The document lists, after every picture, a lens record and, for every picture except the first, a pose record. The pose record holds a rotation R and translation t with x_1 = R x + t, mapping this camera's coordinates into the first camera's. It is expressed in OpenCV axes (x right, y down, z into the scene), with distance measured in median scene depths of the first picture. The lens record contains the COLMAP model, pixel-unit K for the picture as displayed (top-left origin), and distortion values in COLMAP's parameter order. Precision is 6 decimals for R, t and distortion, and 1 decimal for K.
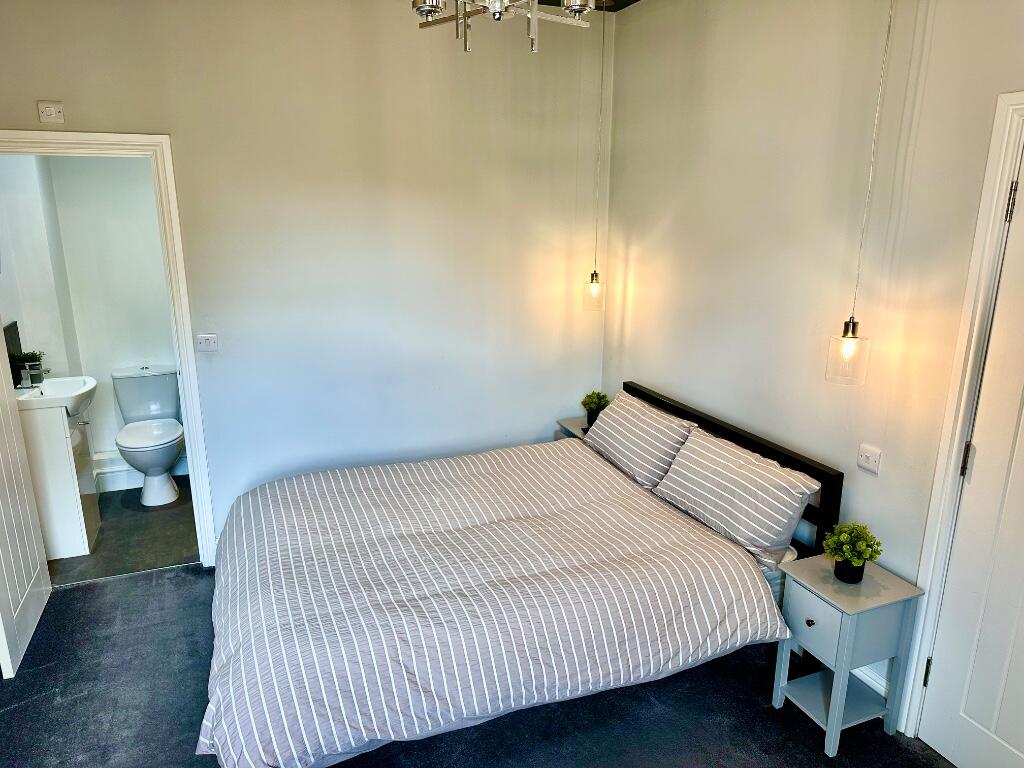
lens RADIAL K [[703.3, 0, 512.0], [0, 703.3, 384.0], [0, 0, 1]] dist [0.008762, 0.002211]
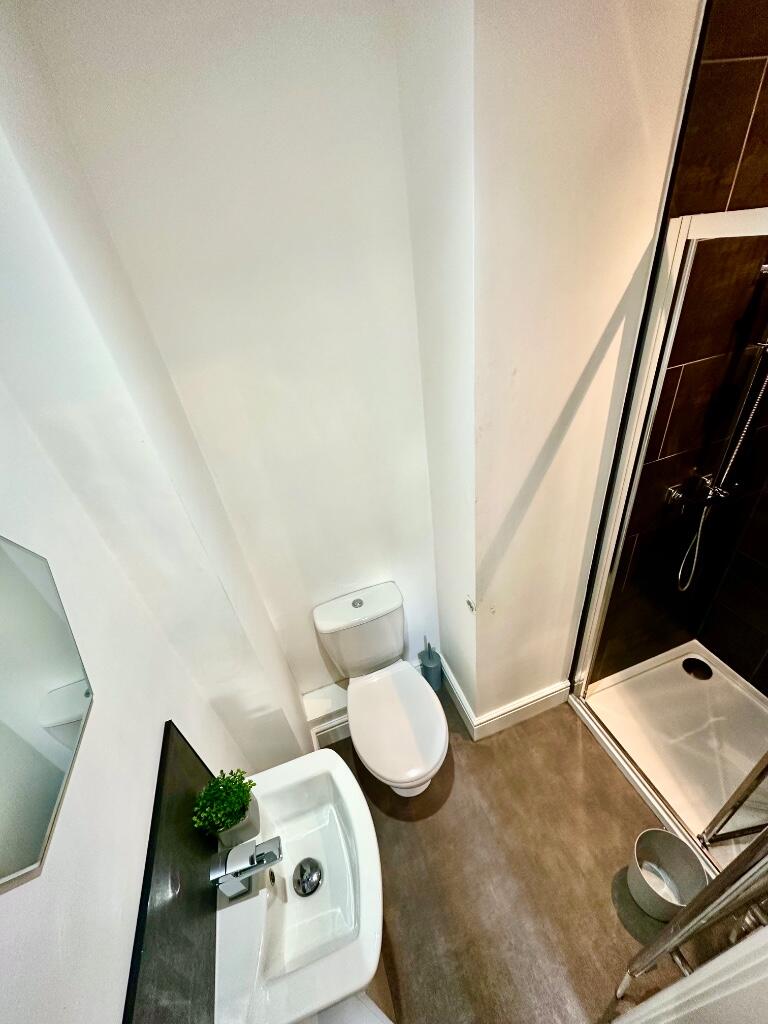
lens RADIAL K [[406.2, 0, 382.6], [0, 406.2, 511.1], [0, 0, 1]] dist [-0.001892, 0.000328]
pose [[0.986728, -0.065334, -0.148659, -0.483331], [0.110386, 0.941305, 0.318998, -0.247683], [0.119092, -0.331174, 0.936024, 0.750719]]
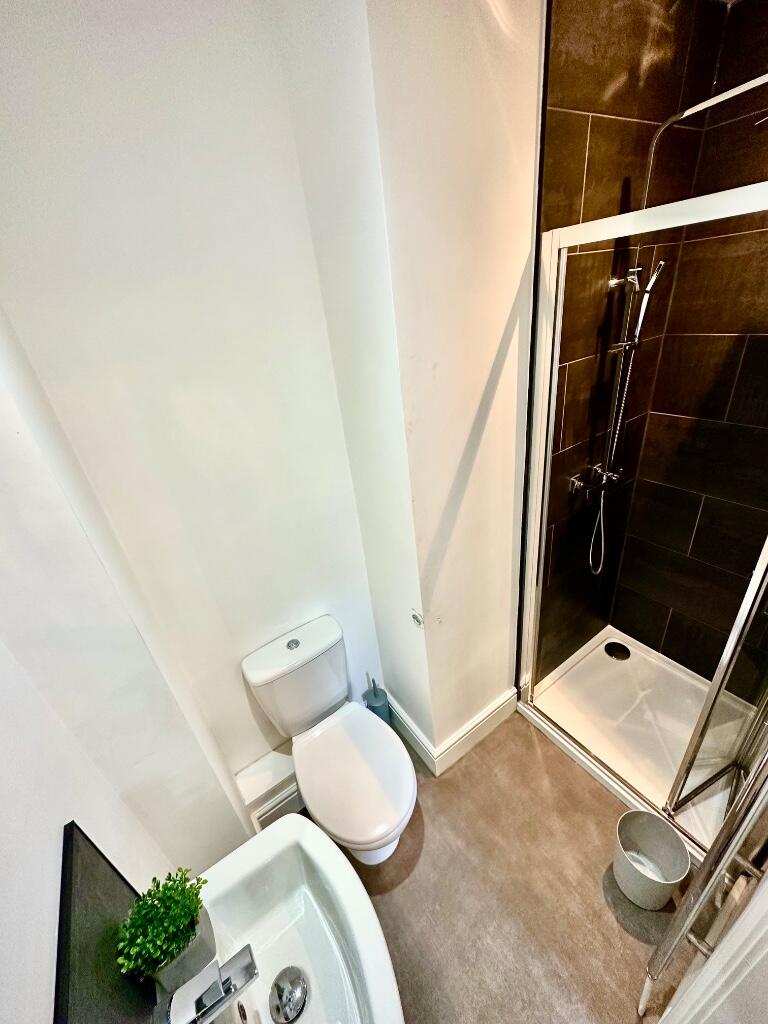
lens RADIAL K [[406.2, 0, 382.6], [0, 406.2, 511.1], [0, 0, 1]] dist [-0.001892, 0.000328]
pose [[0.974863, -0.195892, 0.106152, -0.513314], [0.168841, 0.960383, 0.221712, -0.212906], [-0.145378, -0.198217, 0.969317, 0.759792]]
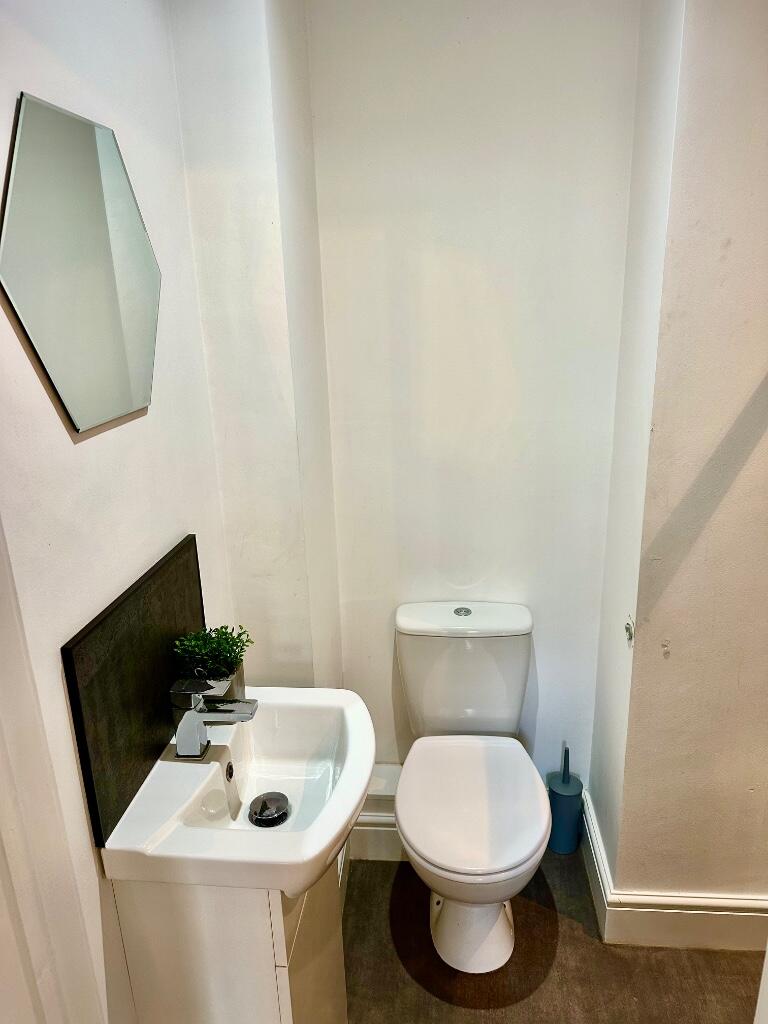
lens RADIAL K [[703.3, 0, 383.1], [0, 703.3, 510.8], [0, 0, 1]] dist [0.008762, 0.002211]
pose [[0.877322, 0.108157, -0.467555, -0.406821], [-0.087038, 0.993975, 0.066612, -0.121600], [0.471943, -0.017745, 0.881450, 0.657426]]
